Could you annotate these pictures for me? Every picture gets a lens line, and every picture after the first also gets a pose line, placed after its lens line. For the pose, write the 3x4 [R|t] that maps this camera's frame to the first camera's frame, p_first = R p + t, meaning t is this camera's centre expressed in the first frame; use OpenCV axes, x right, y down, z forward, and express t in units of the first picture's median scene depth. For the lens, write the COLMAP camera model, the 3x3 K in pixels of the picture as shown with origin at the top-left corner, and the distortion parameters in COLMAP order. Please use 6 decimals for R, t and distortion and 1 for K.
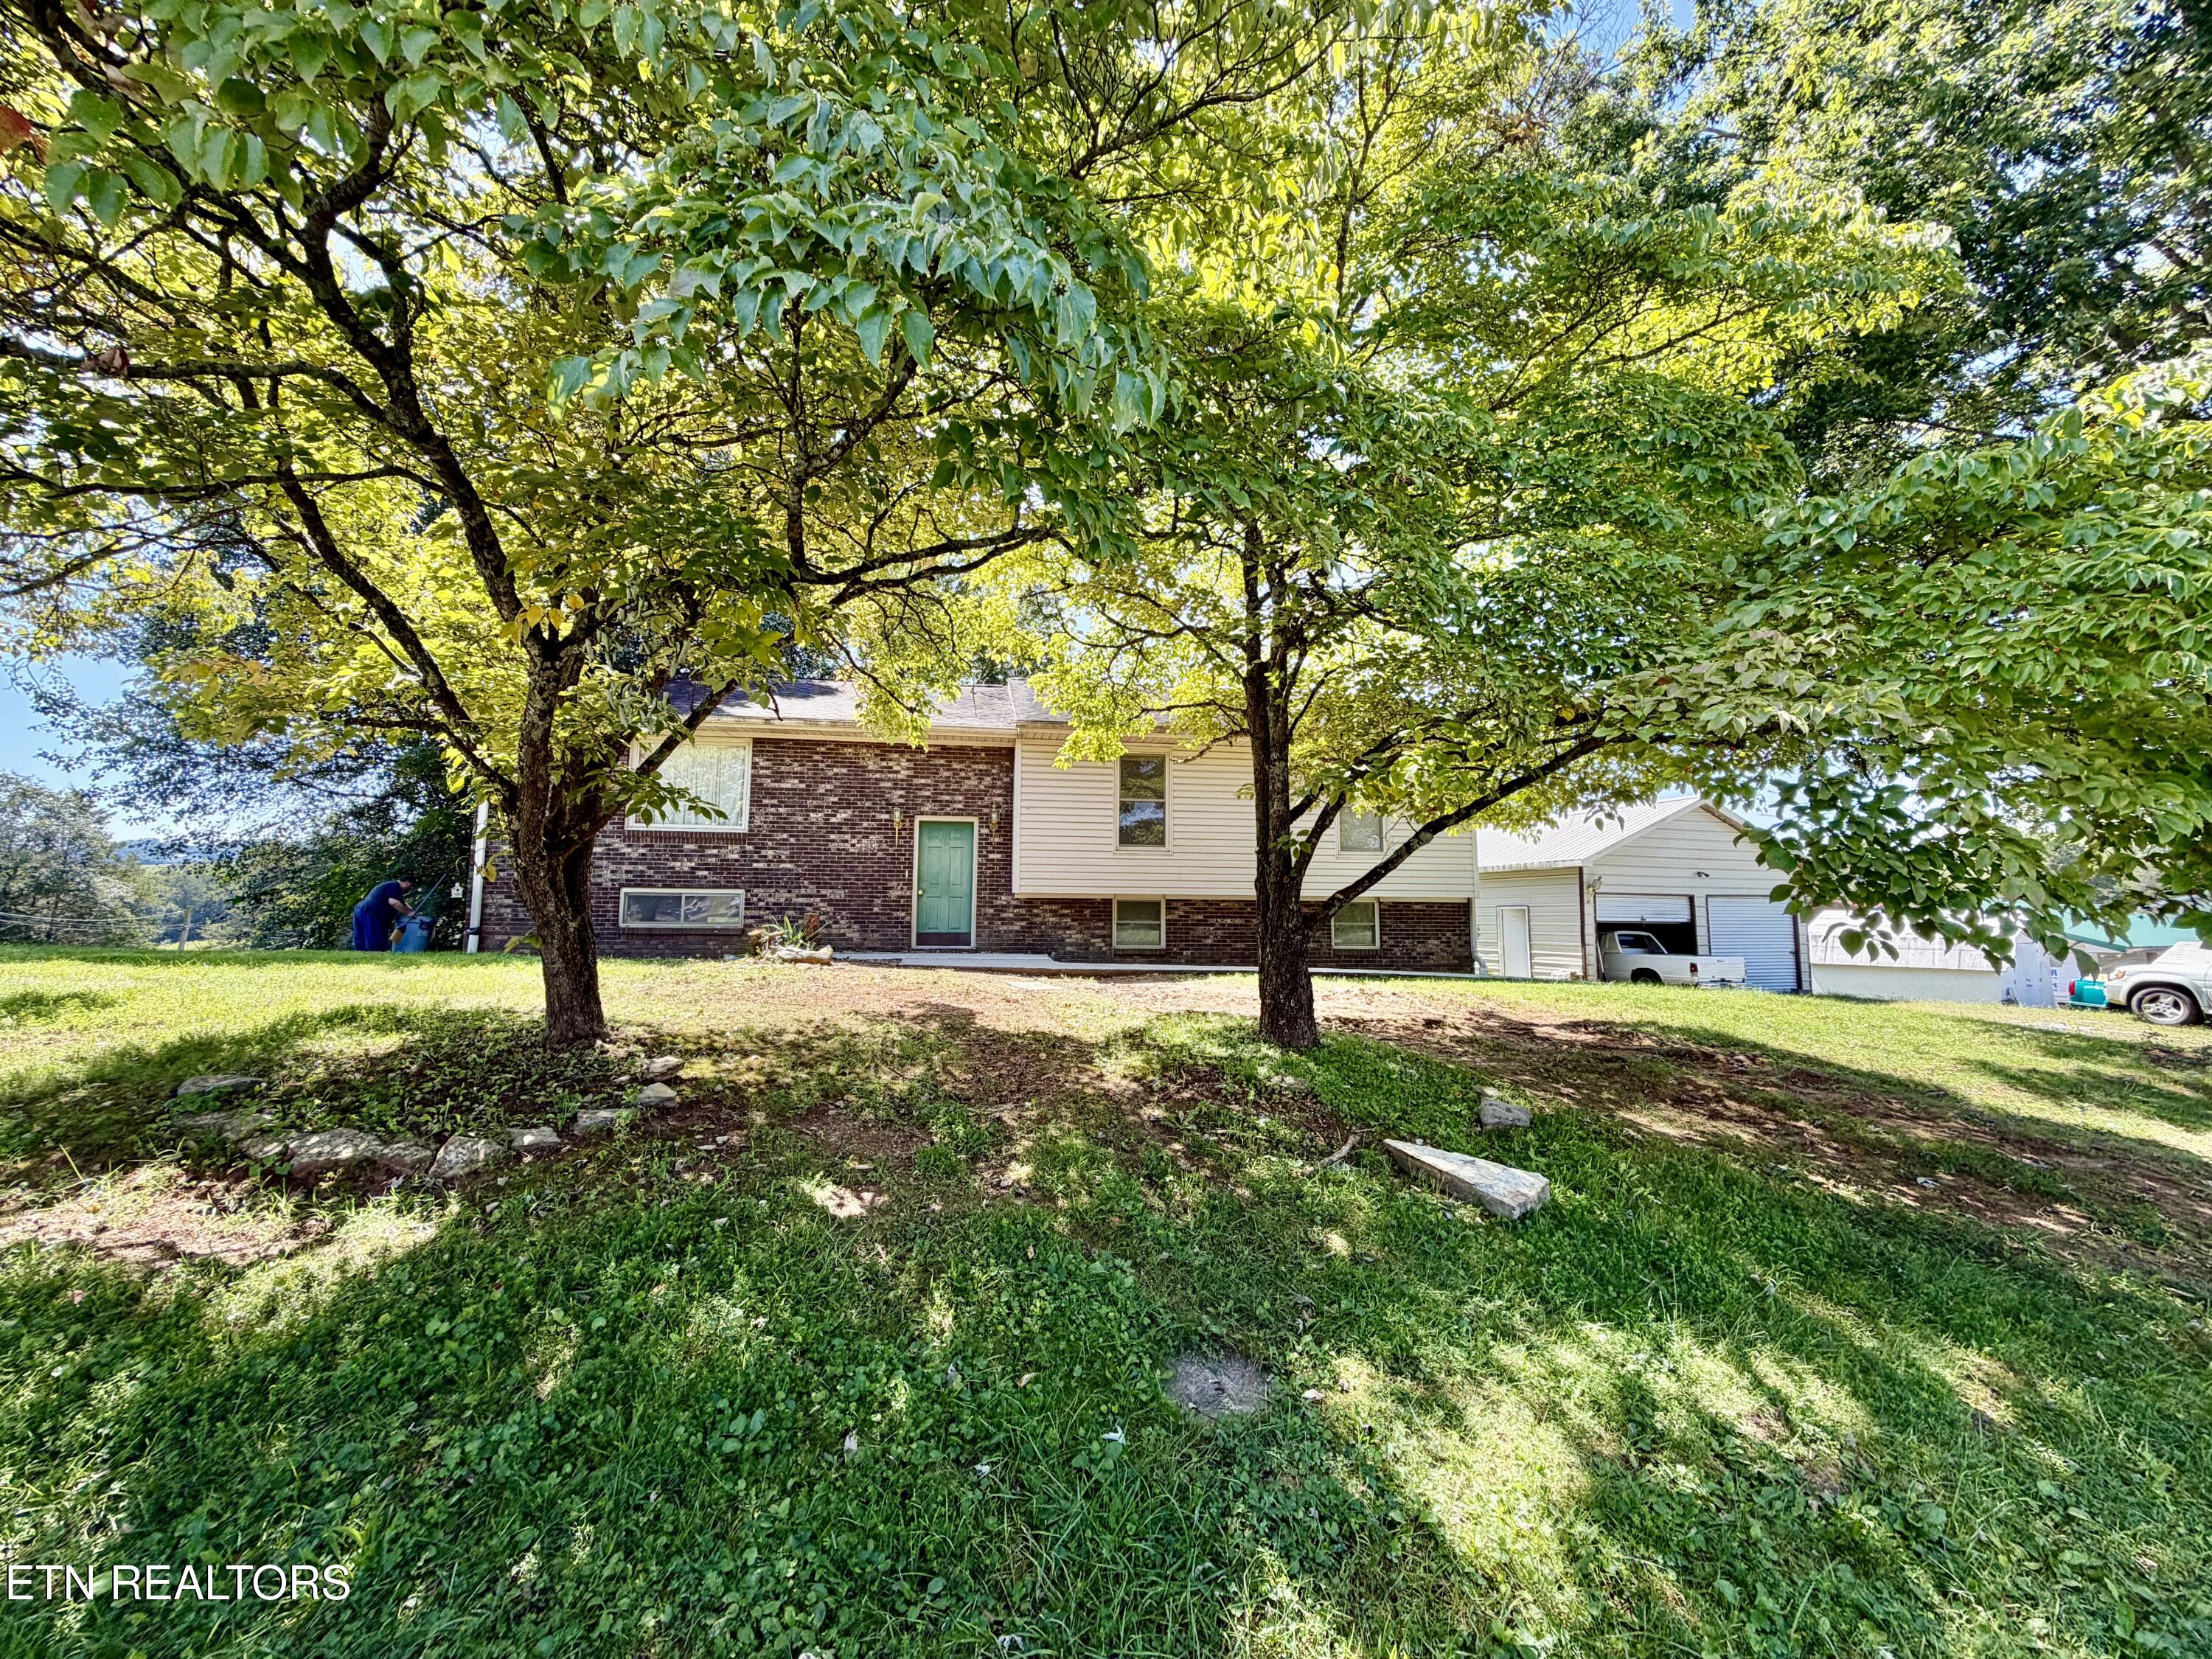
lens RADIAL K [[883.1, 0, 1099.9], [0, 883.1, 825.6], [0, 0, 1]] dist [0.003673, -0.000346]
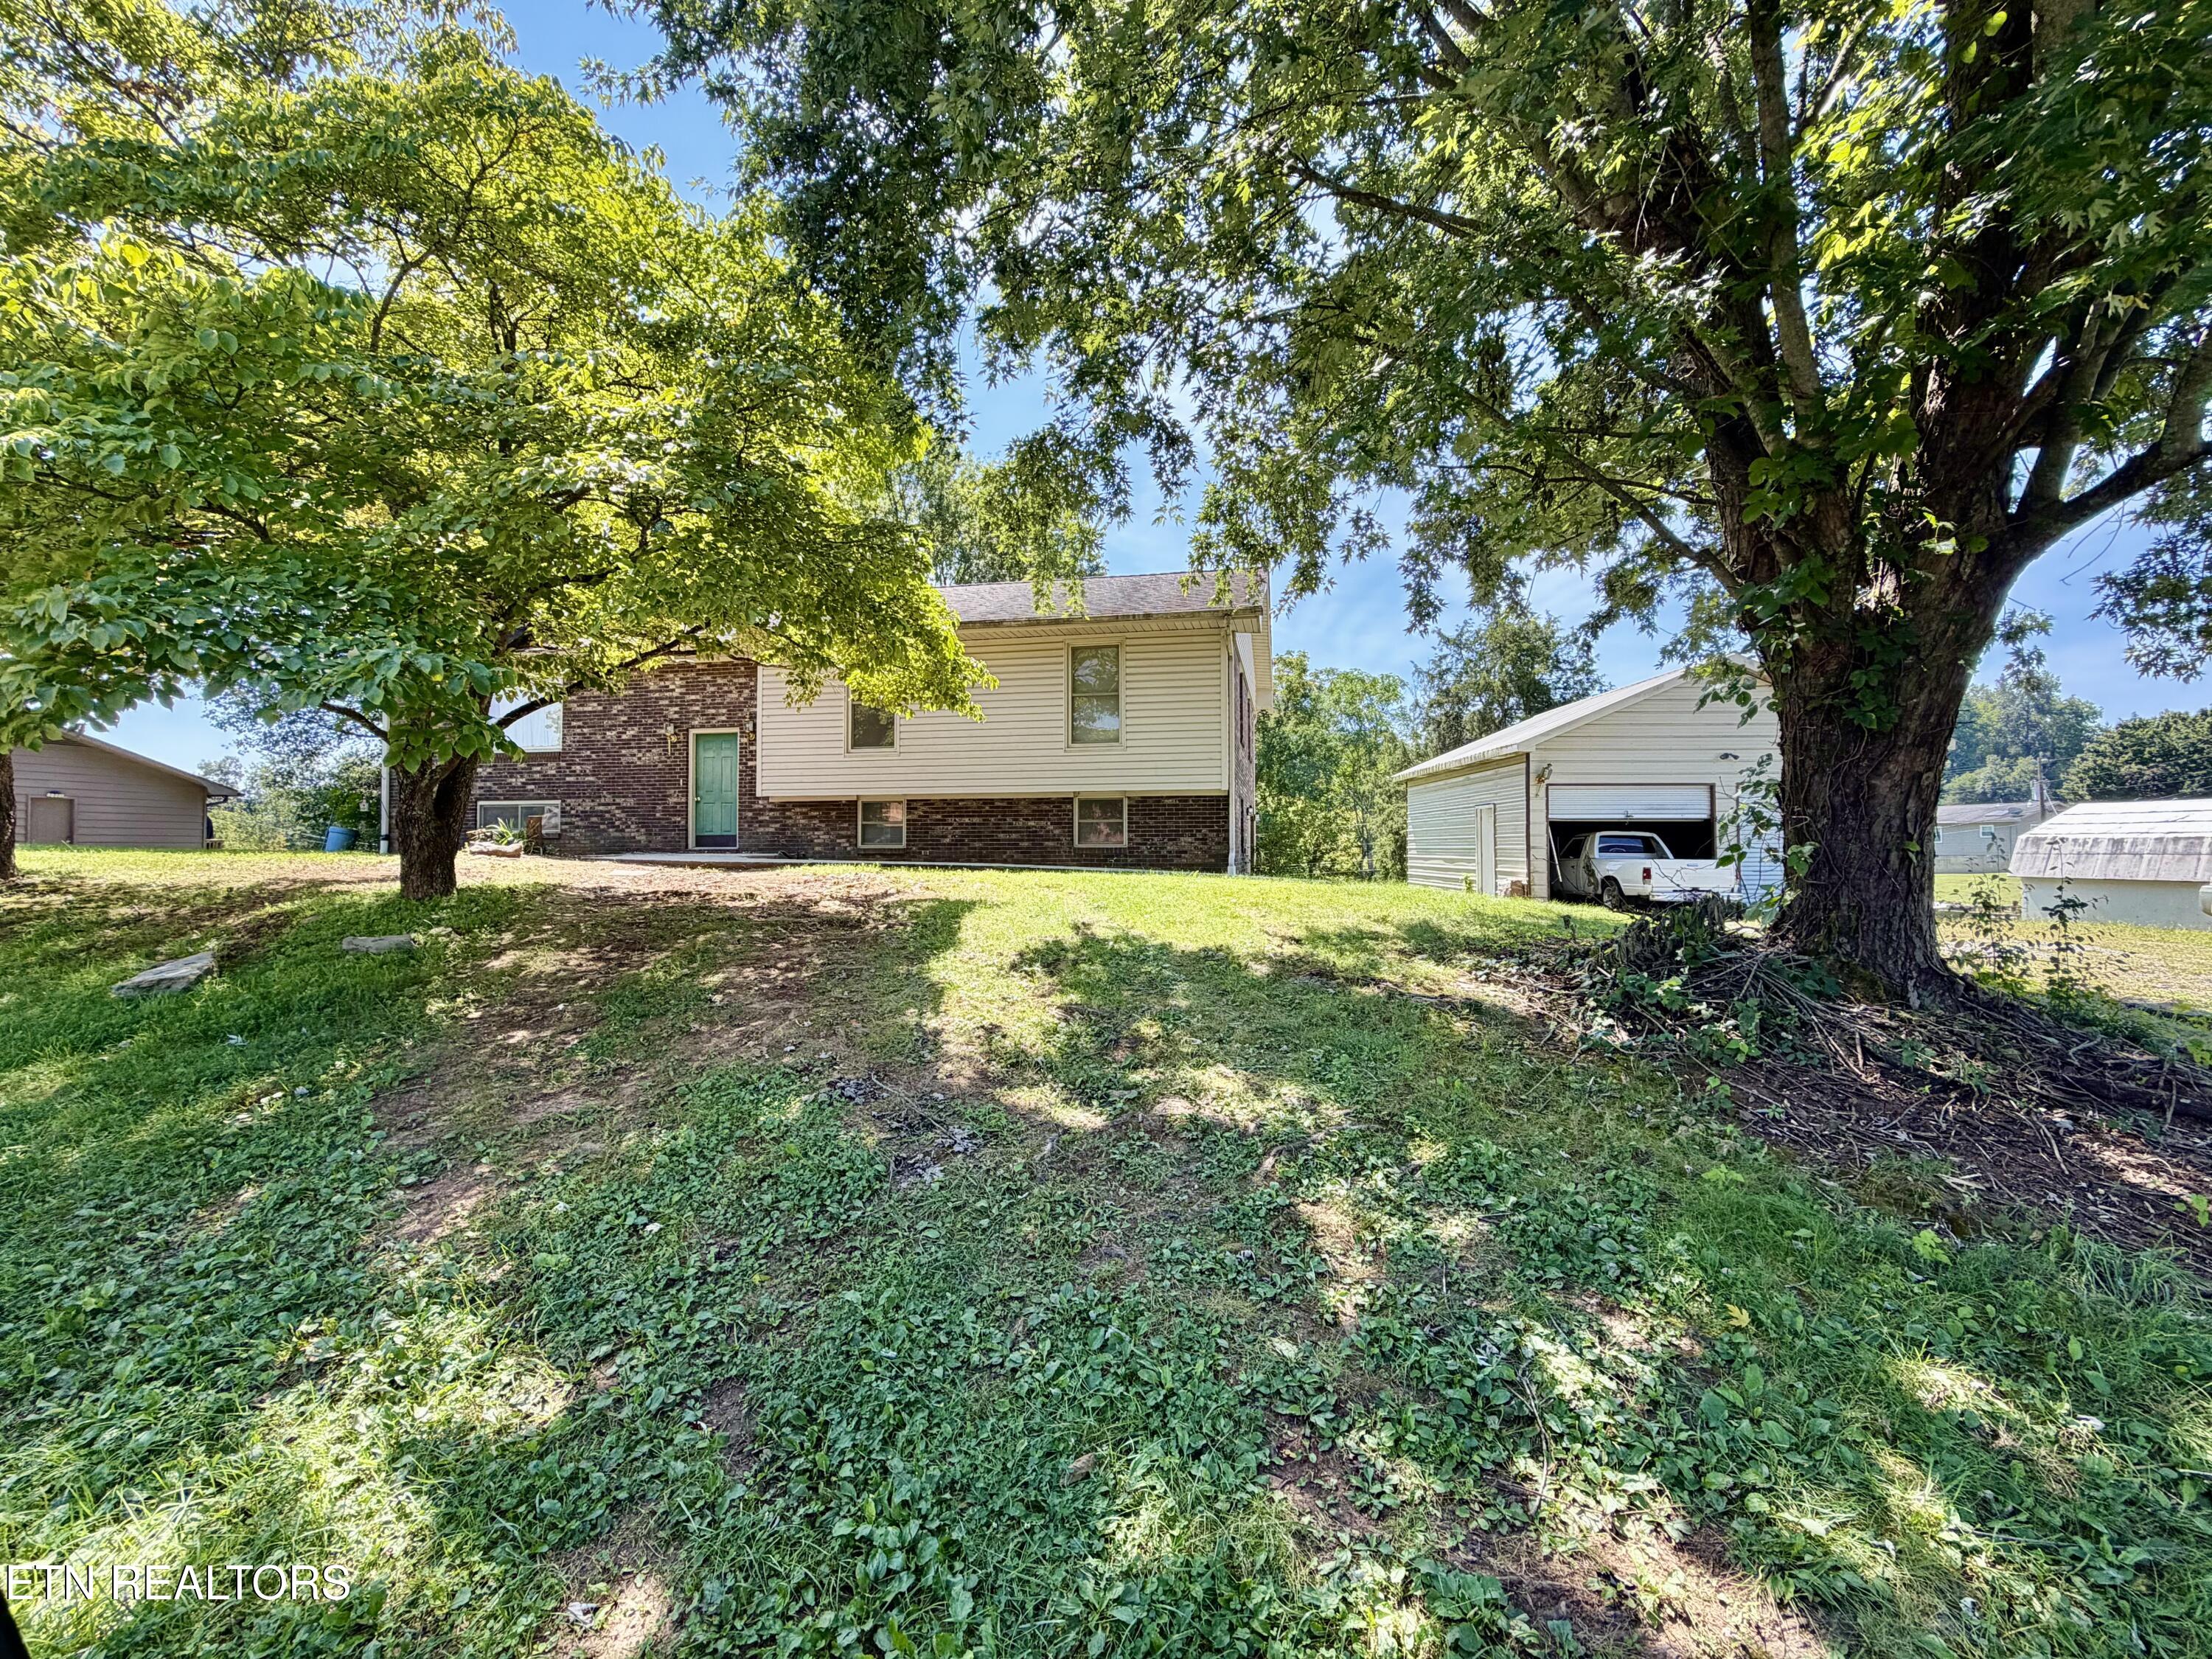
lens RADIAL K [[955.7, 0, 1105.8], [0, 955.7, 826.5], [0, 0, 1]] dist [-0.008207, 0.000116]
pose [[0.942135, -0.016922, -0.334805, 1.924298], [0.045385, 0.995969, 0.077374, 0.117637], [0.332146, -0.088091, 0.939105, 0.152778]]
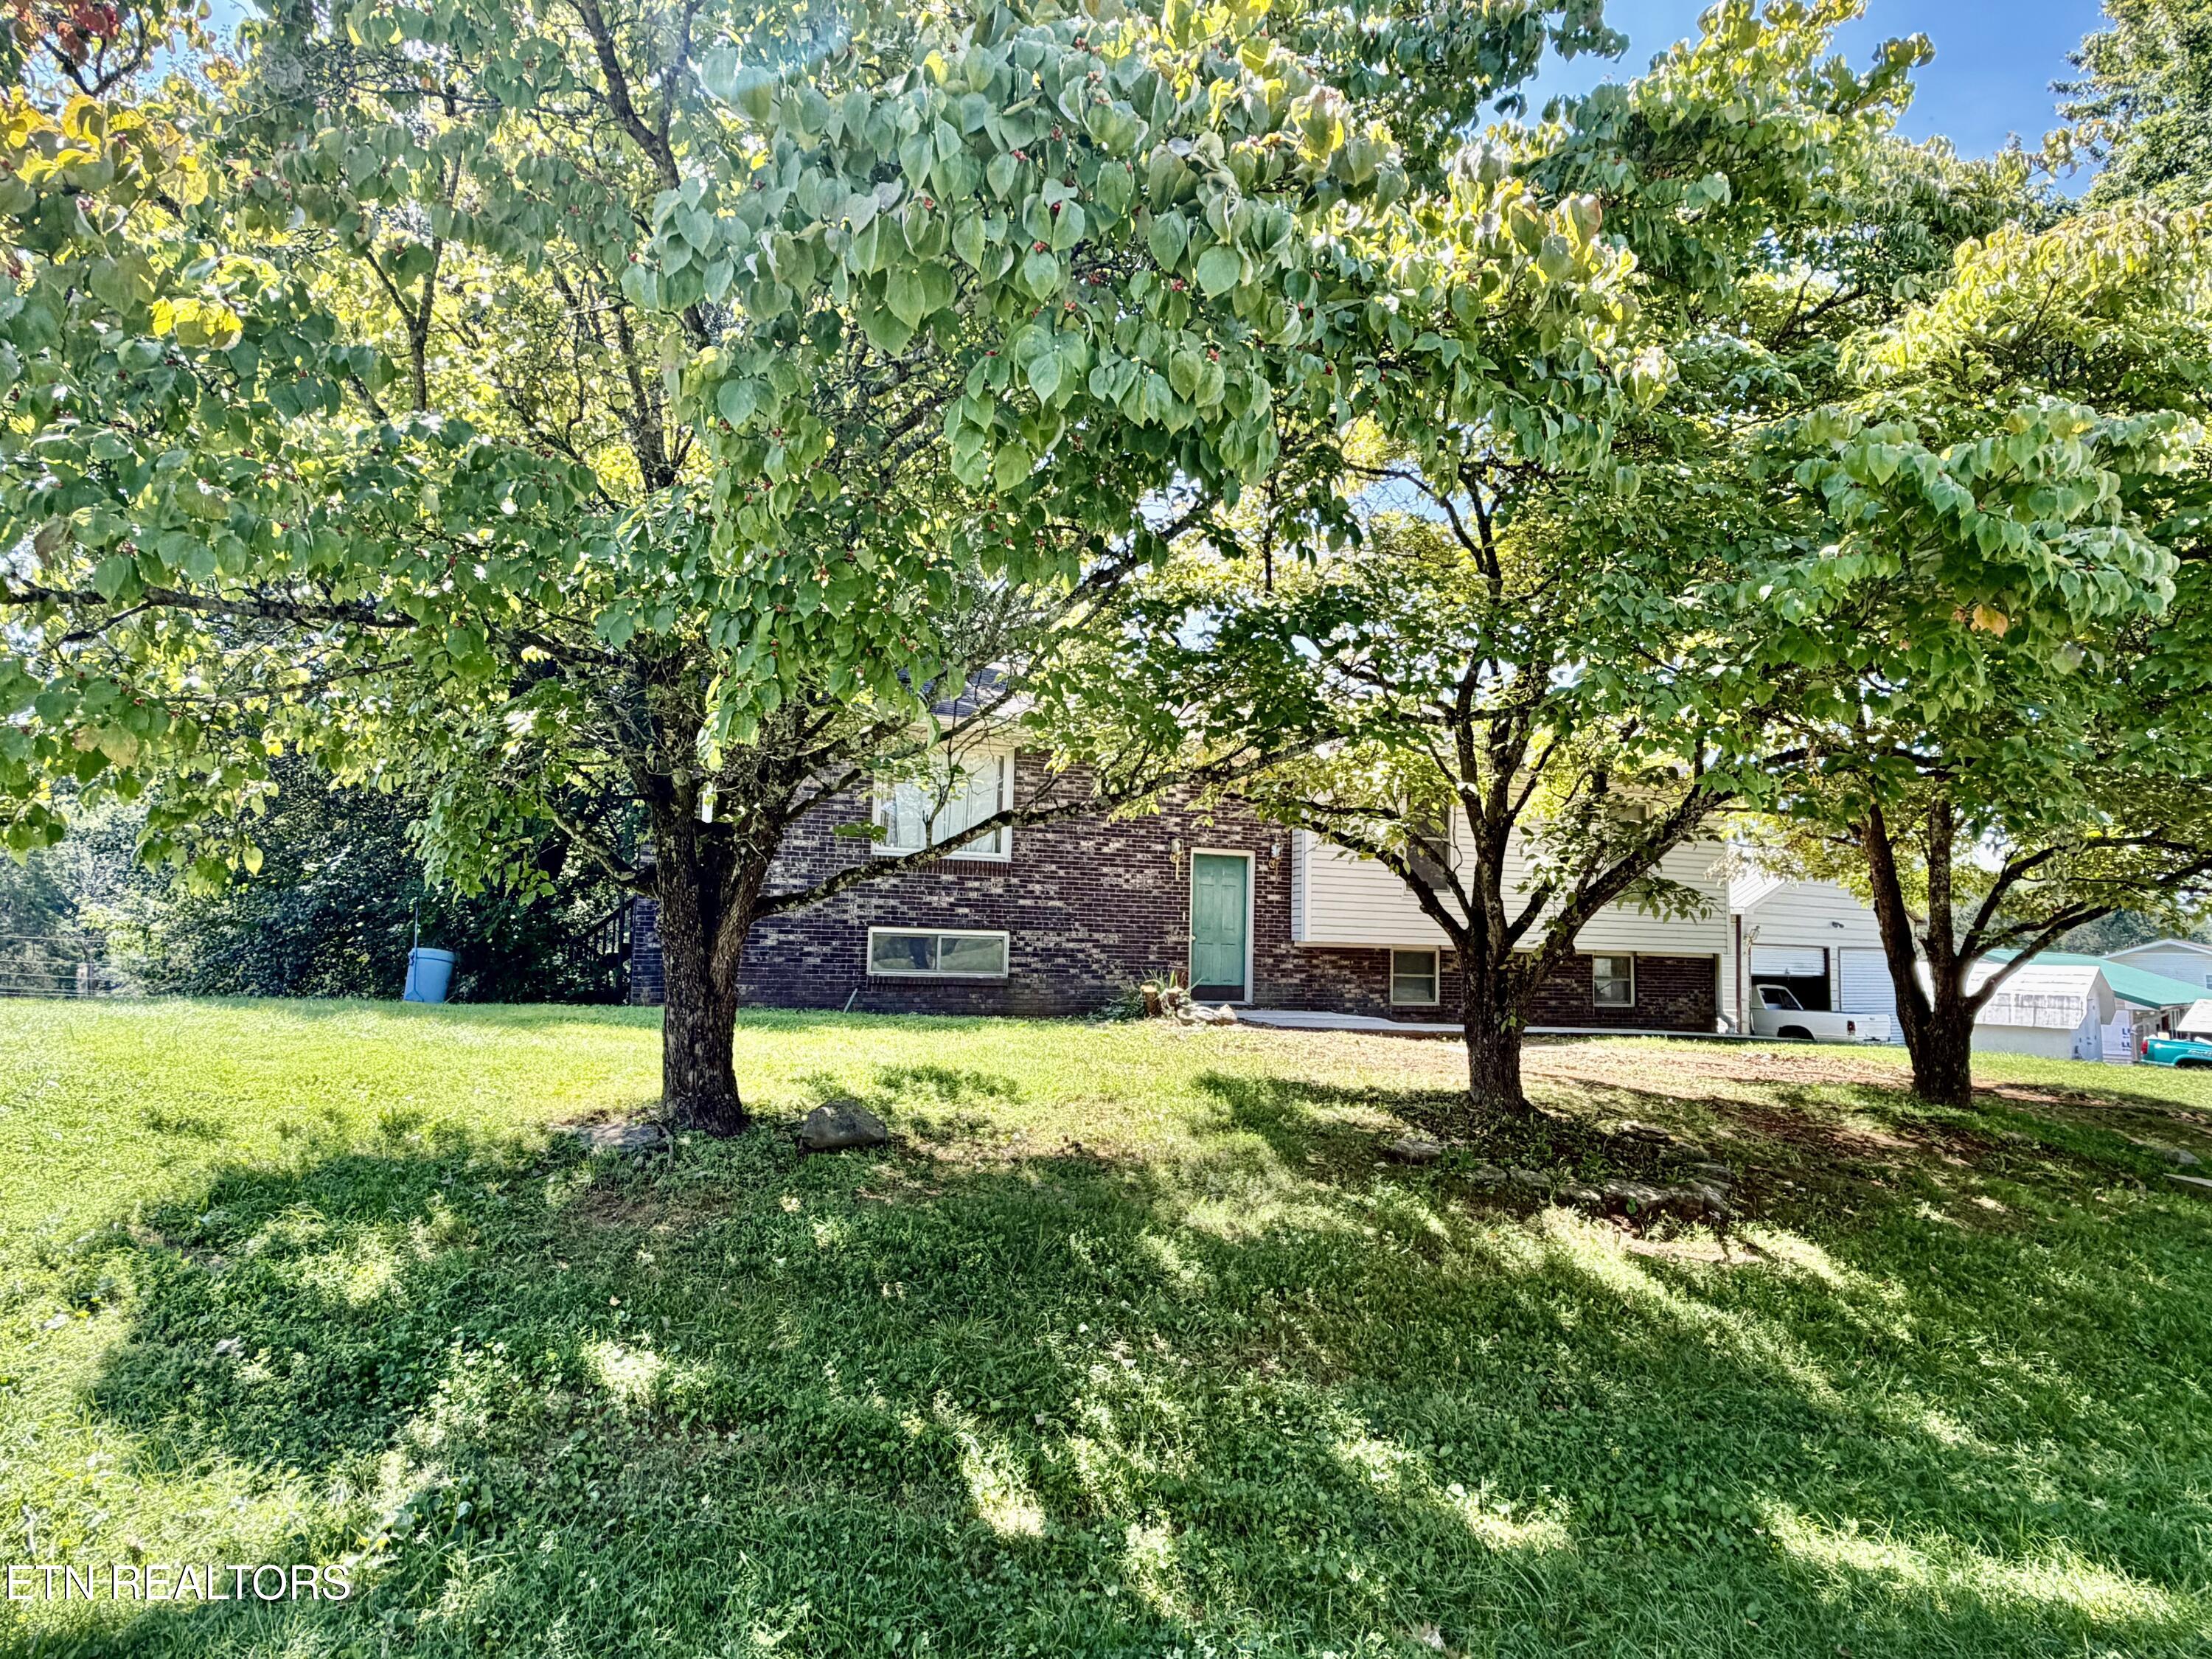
lens RADIAL K [[1254.8, 0, 1110.1], [0, 1254.8, 848.8], [0, 0, 1]] dist [0.000611, 0.000723]
pose [[0.970502, 0.037245, 0.238198, -1.637257], [-0.044640, 0.998672, 0.025724, -0.106936], [-0.236923, -0.035599, 0.970876, -0.424849]]
